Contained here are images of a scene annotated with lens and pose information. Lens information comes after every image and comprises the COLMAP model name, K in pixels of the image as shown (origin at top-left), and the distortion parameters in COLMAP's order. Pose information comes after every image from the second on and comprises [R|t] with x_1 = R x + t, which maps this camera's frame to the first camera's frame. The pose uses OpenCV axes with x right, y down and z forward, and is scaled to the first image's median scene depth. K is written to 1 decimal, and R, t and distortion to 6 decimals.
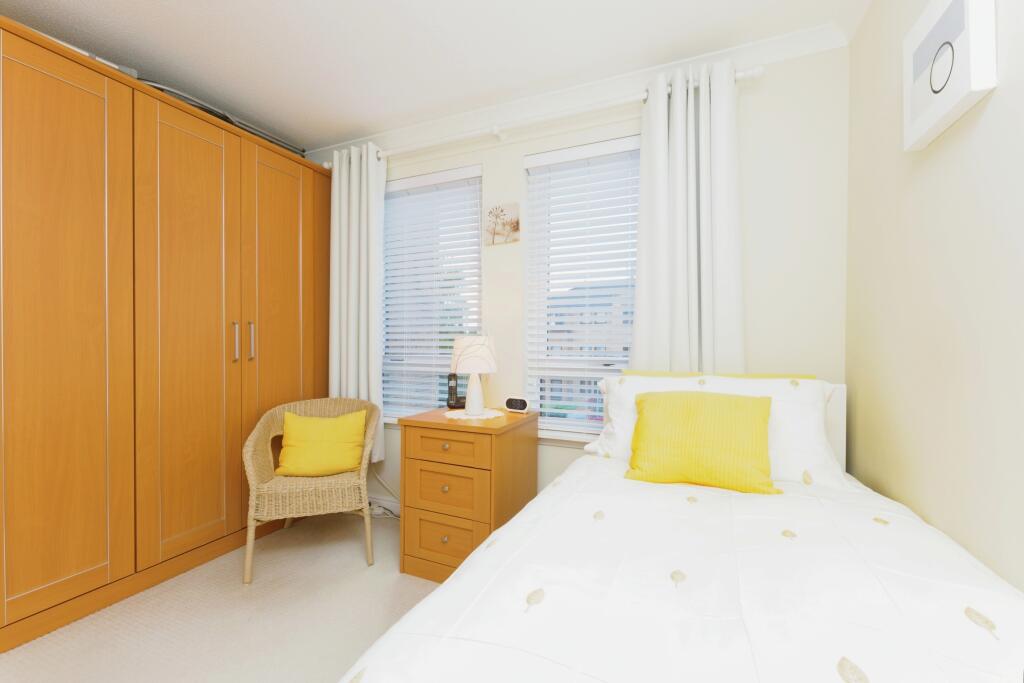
lens RADIAL K [[426.8, 0, 510.0], [0, 426.8, 345.4], [0, 0, 1]] dist [0.001992, -0.000621]
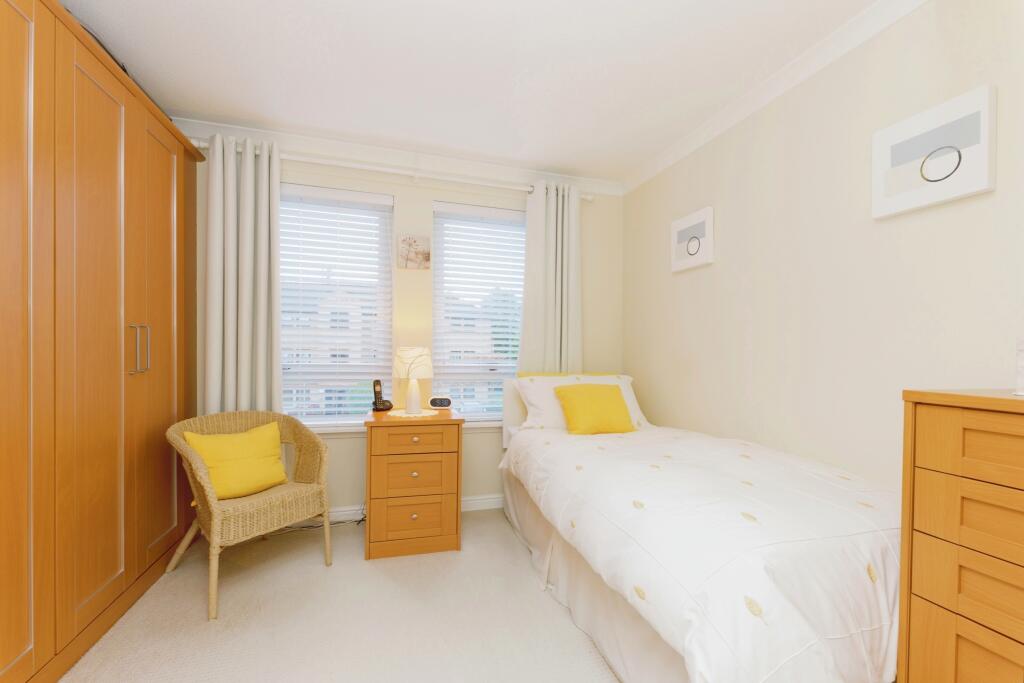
lens RADIAL K [[426.8, 0, 517.8], [0, 426.8, 345.9], [0, 0, 1]] dist [0.001992, -0.000621]
pose [[0.755863, 0.018911, 0.654457, -0.614711], [-0.010861, 0.999807, -0.016346, -0.009513], [-0.654640, 0.005248, 0.755922, -0.087711]]
